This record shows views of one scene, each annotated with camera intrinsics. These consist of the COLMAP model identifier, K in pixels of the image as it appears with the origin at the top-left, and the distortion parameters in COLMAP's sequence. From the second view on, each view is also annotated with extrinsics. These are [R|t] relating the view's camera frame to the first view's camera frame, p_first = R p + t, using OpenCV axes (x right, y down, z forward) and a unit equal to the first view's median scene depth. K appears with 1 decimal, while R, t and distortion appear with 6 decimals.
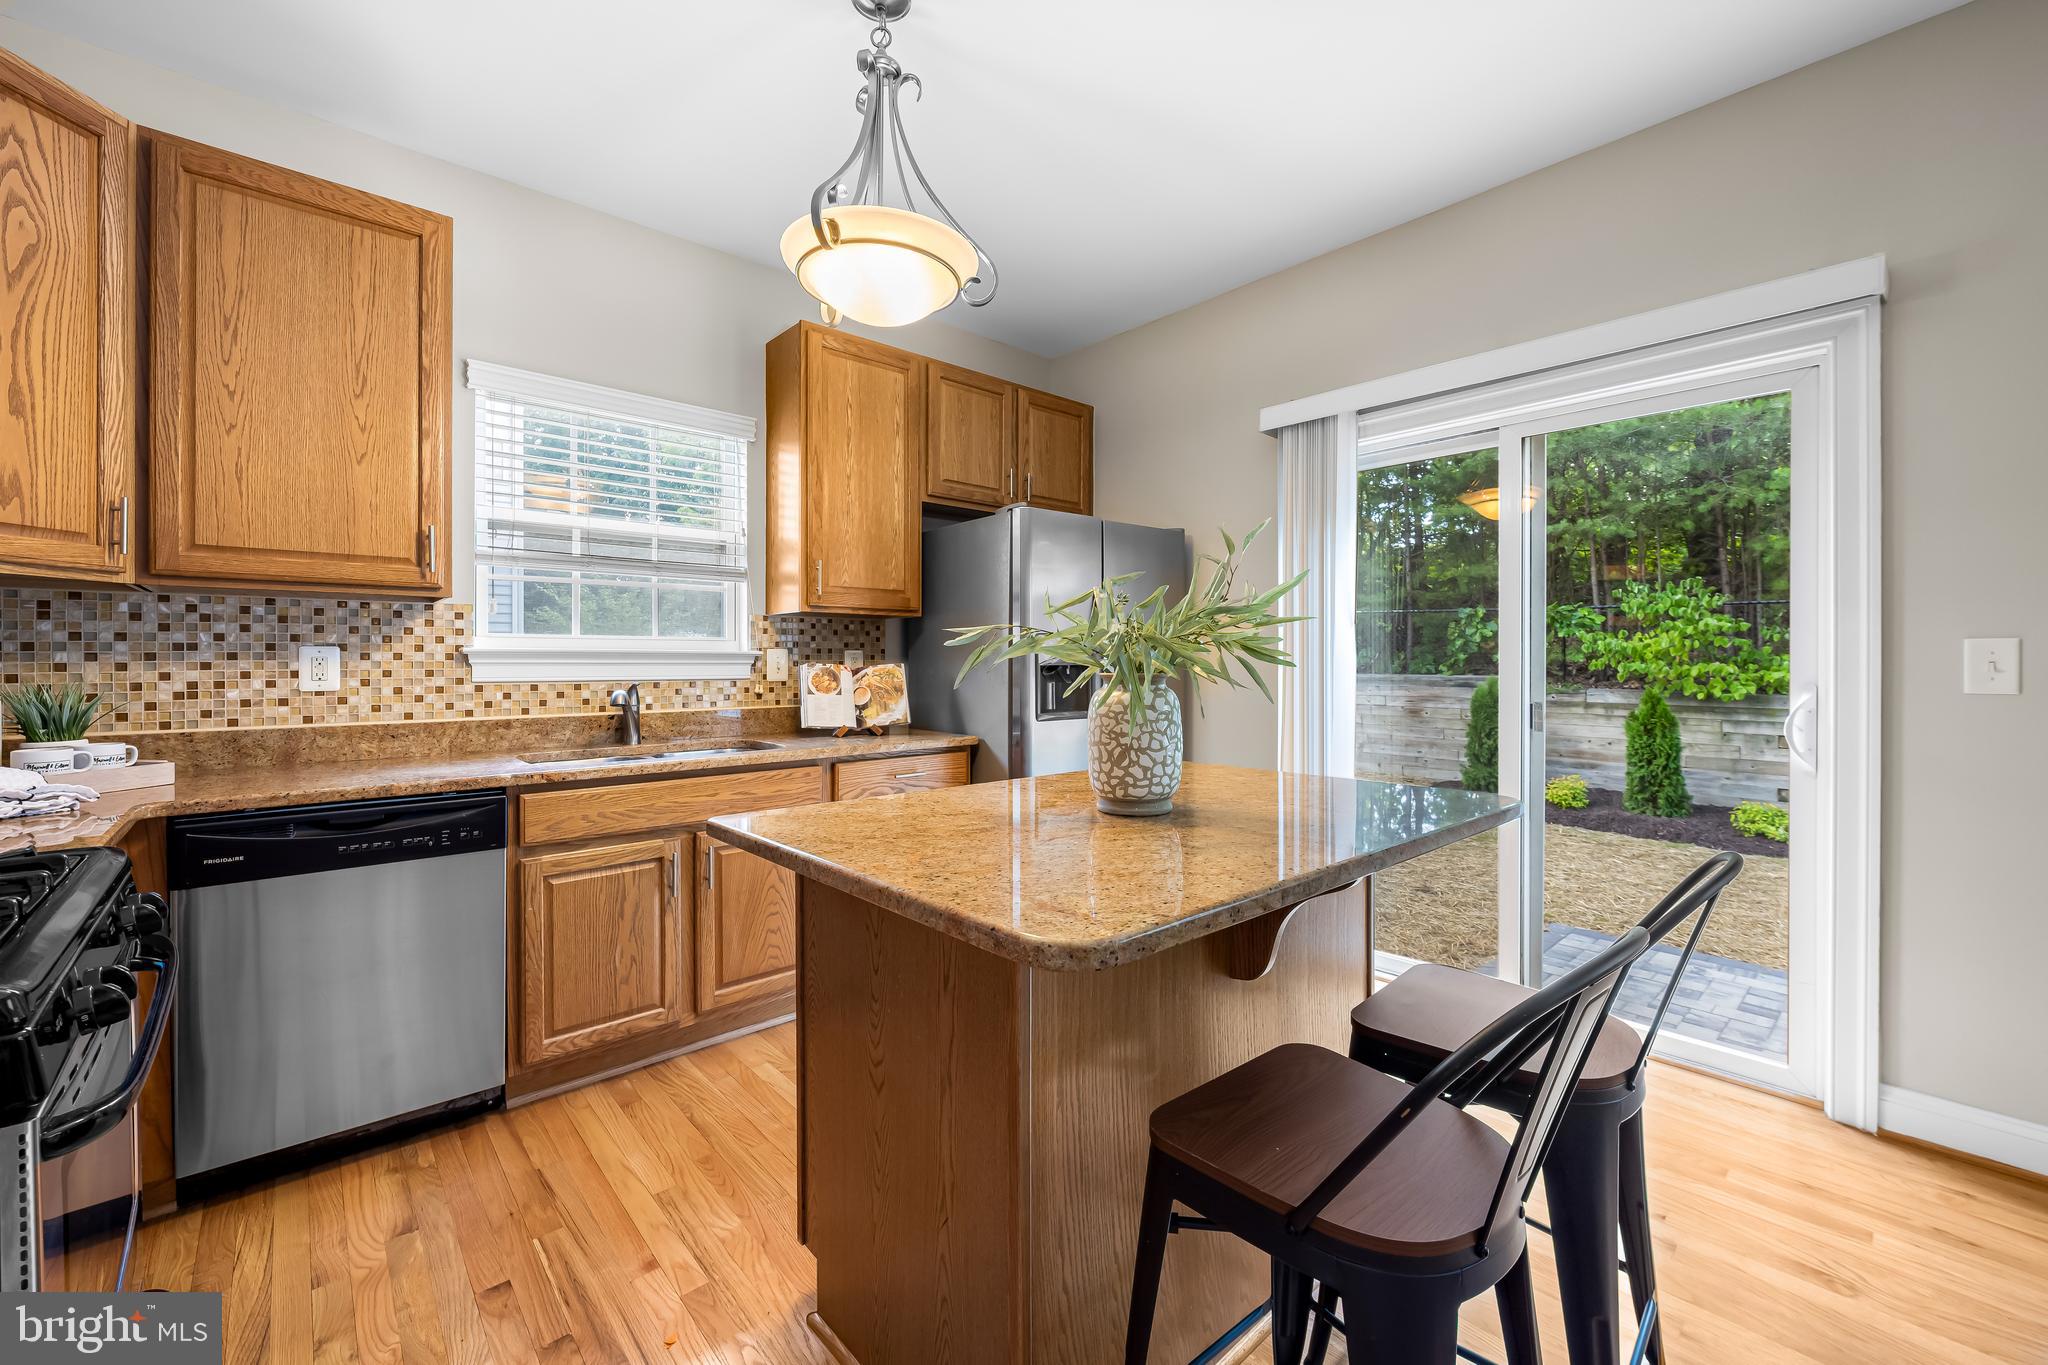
lens RADIAL K [[825.2, 0, 1014.7], [0, 825.2, 667.5], [0, 0, 1]] dist [-0.004197, -0.000451]
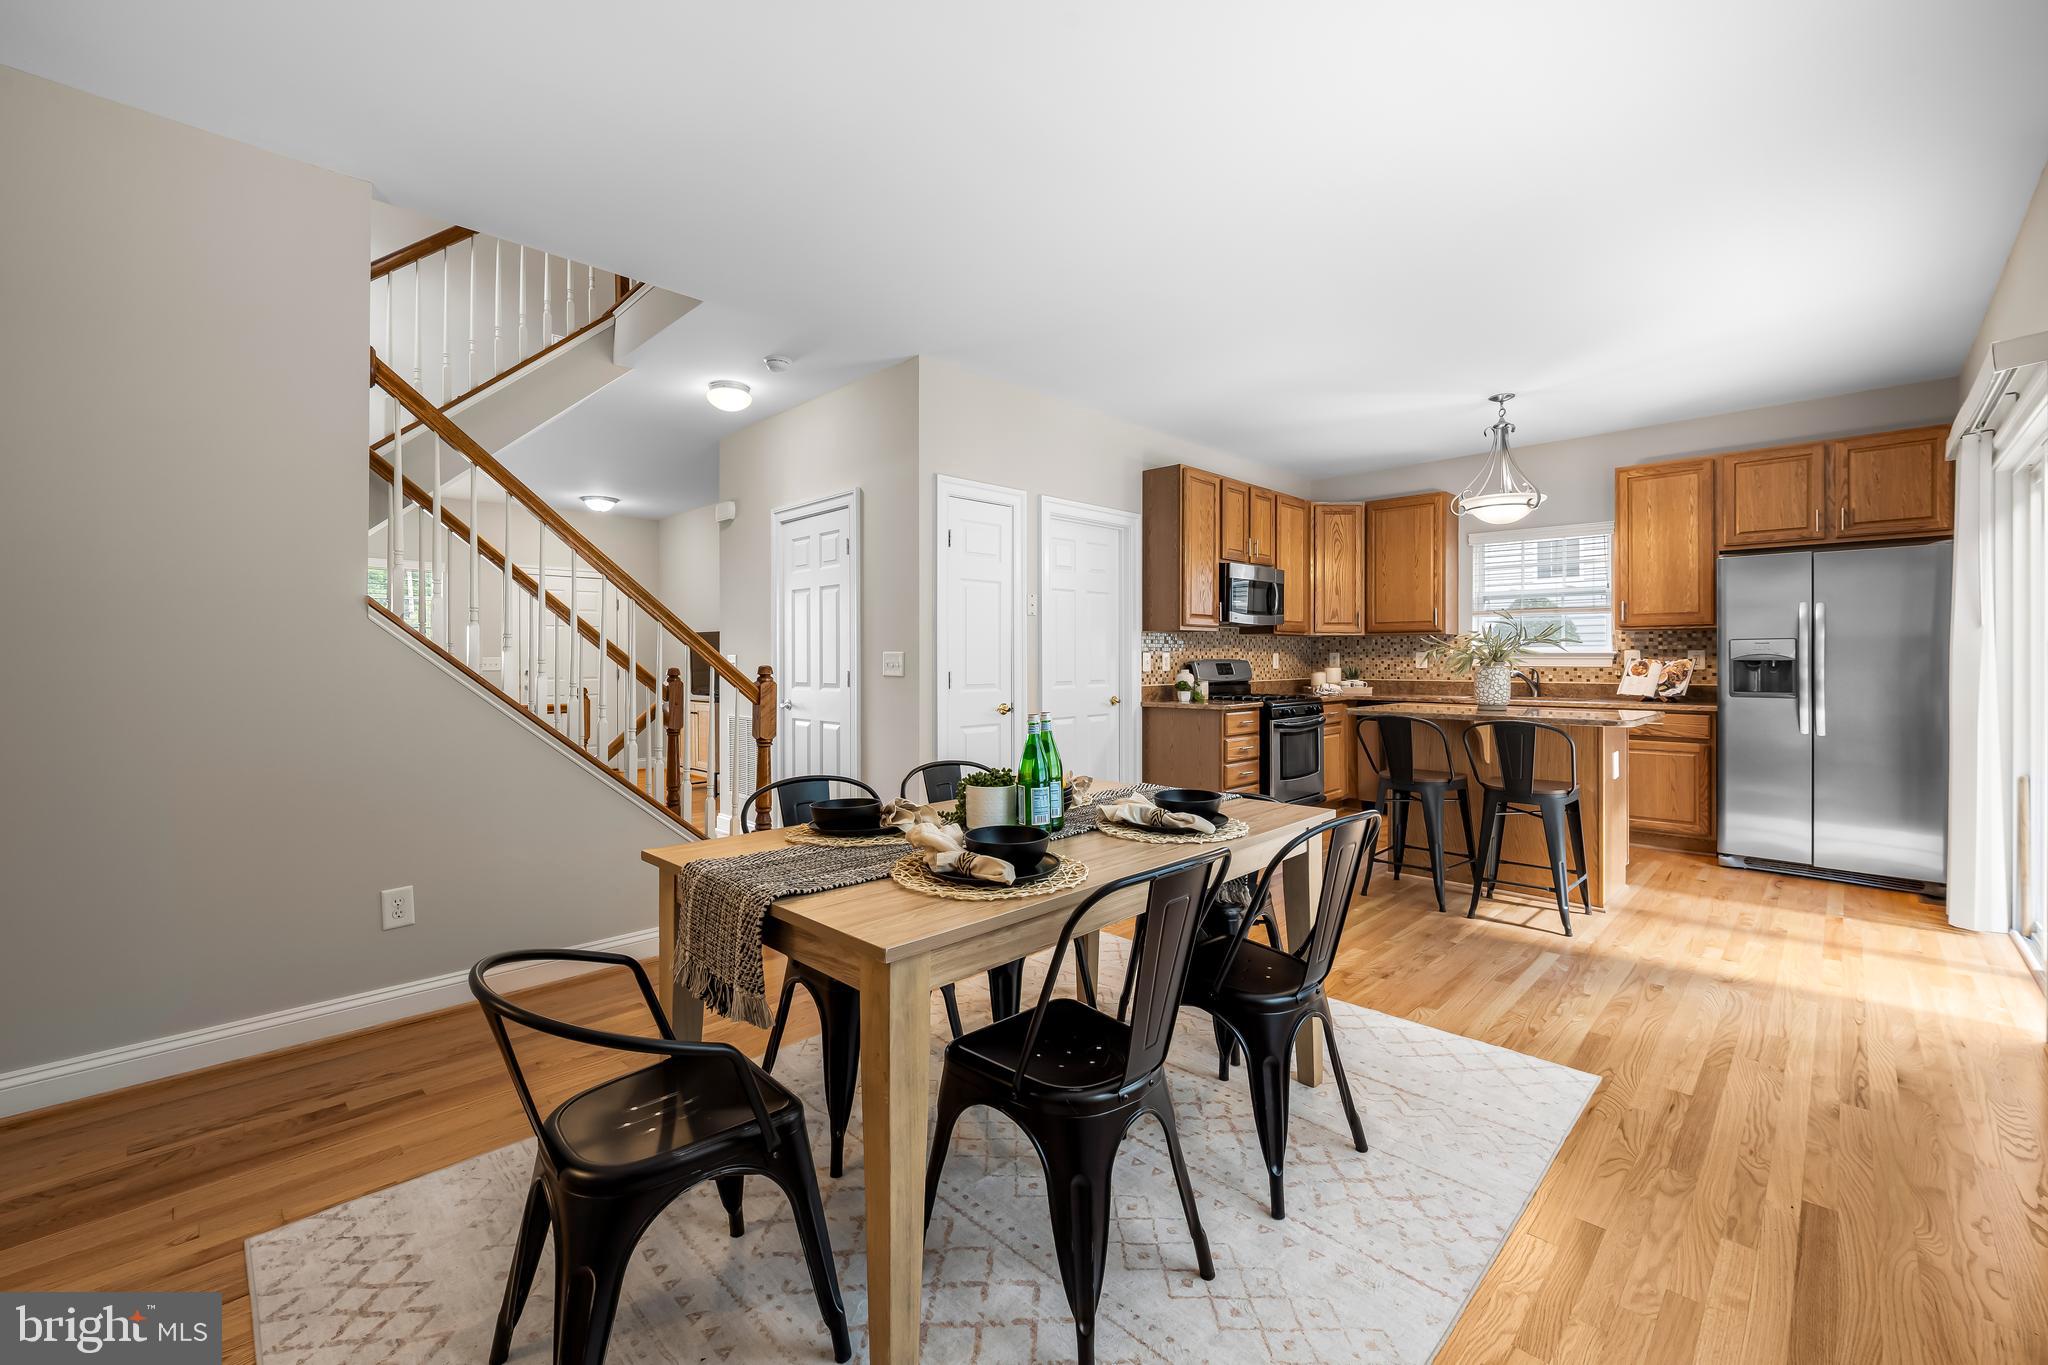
lens RADIAL K [[825.2, 0, 1042.7], [0, 825.2, 657.7], [0, 0, 1]] dist [-0.004197, -0.000451]
pose [[0.072503, -0.000953, -0.997368, 1.692181], [-0.009215, 0.999956, -0.001625, 0.008843], [0.997326, 0.009308, 0.072491, -0.441990]]
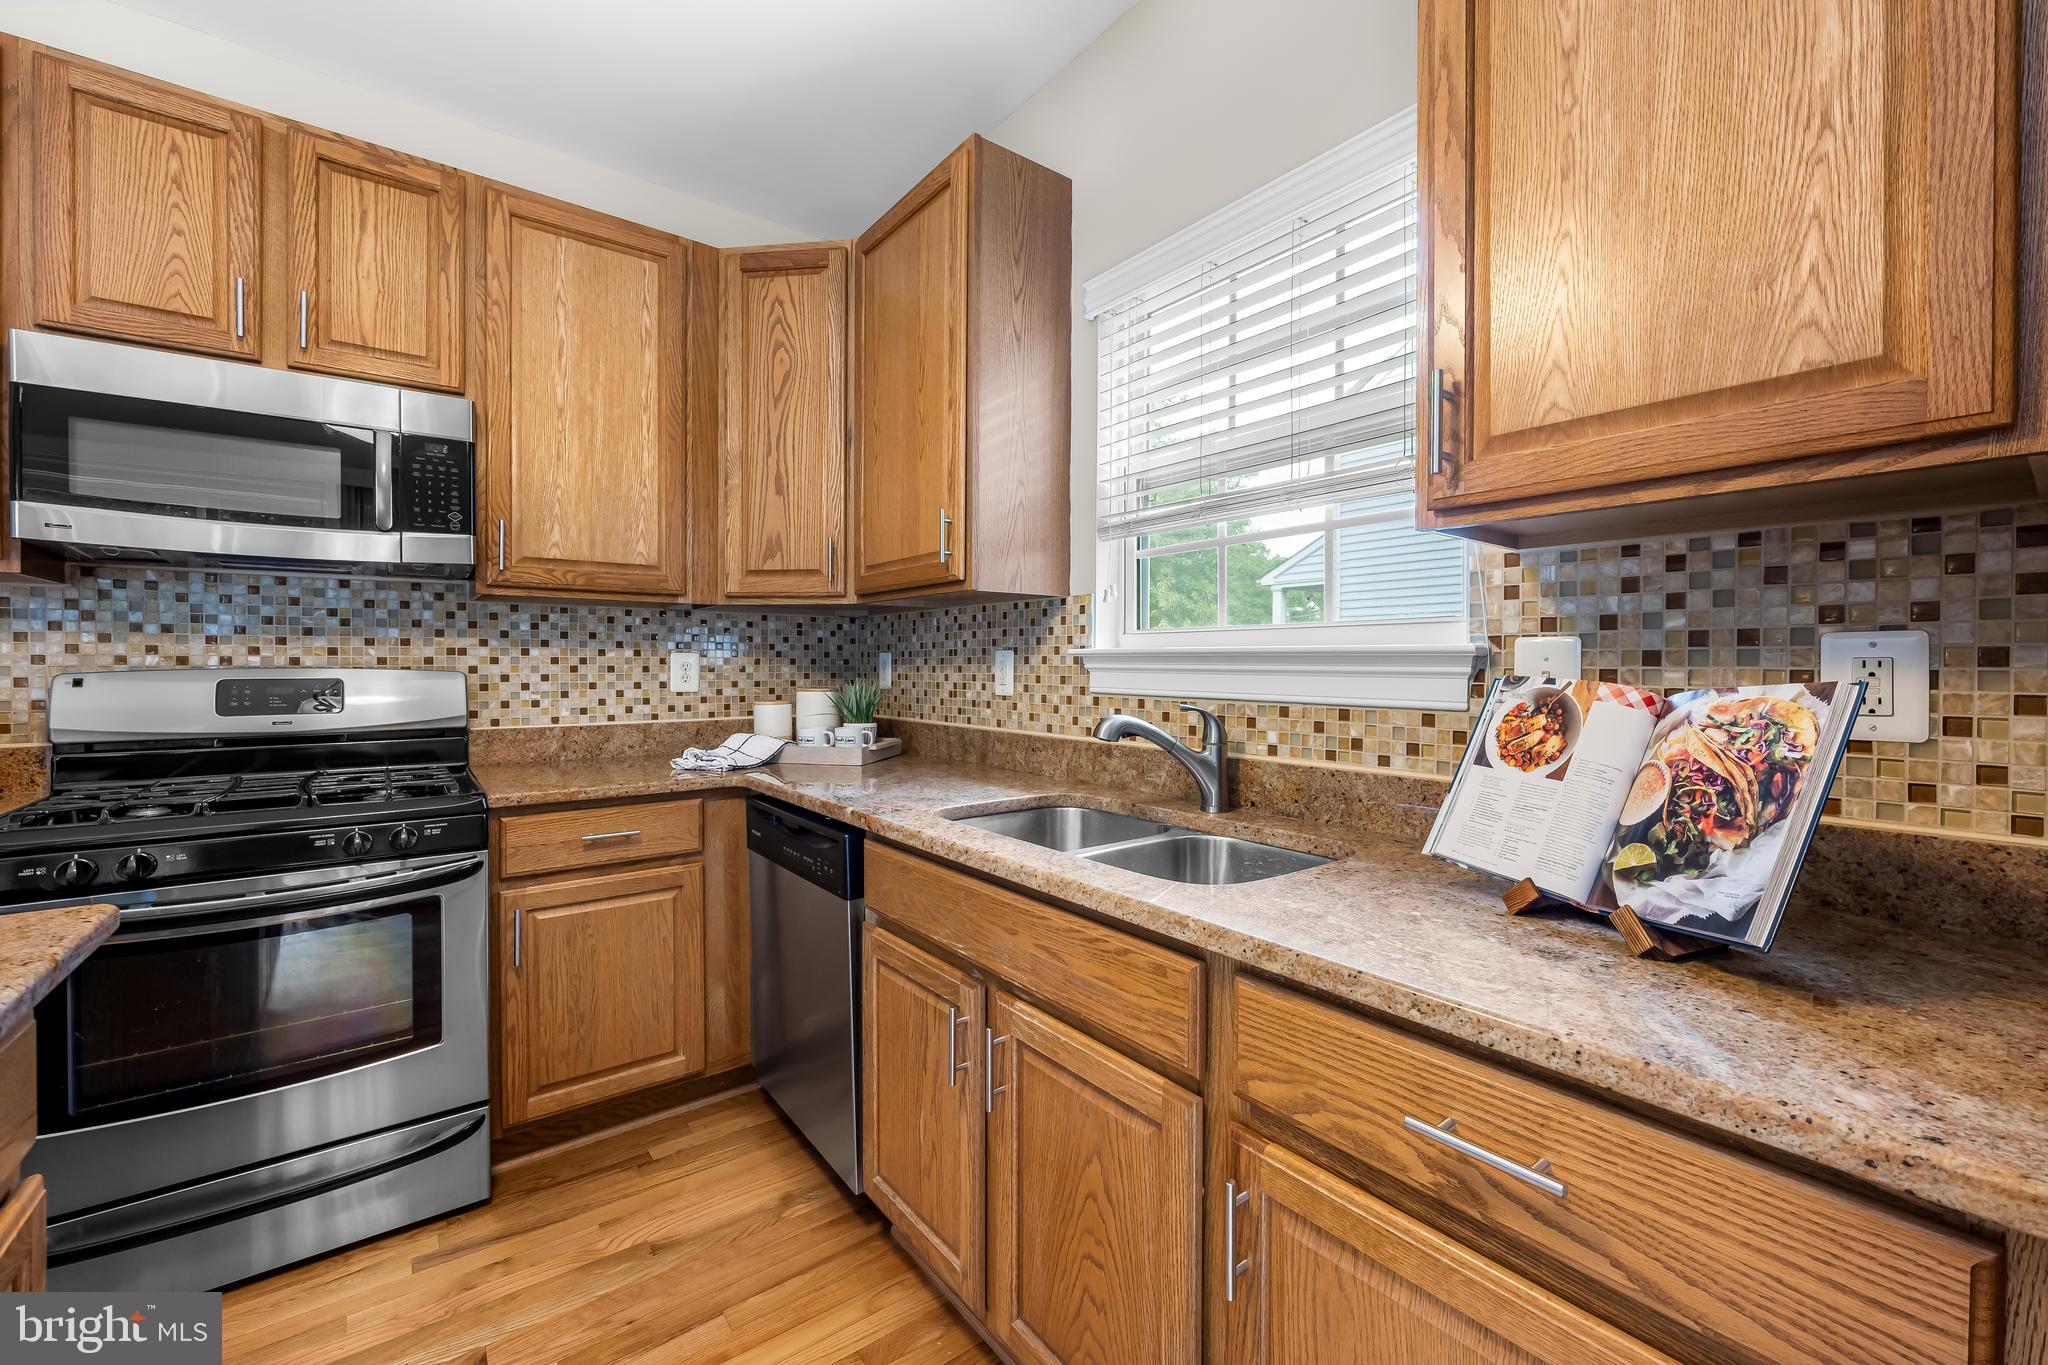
lens RADIAL K [[825.2, 0, 1026.7], [0, 825.2, 670.2], [0, 0, 1]] dist [-0.004197, -0.000451]
pose [[-0.070871, 0.007055, -0.997461, 0.133005], [-0.012422, 0.999891, 0.007955, -0.009225], [0.997408, 0.012954, -0.070776, 1.003391]]
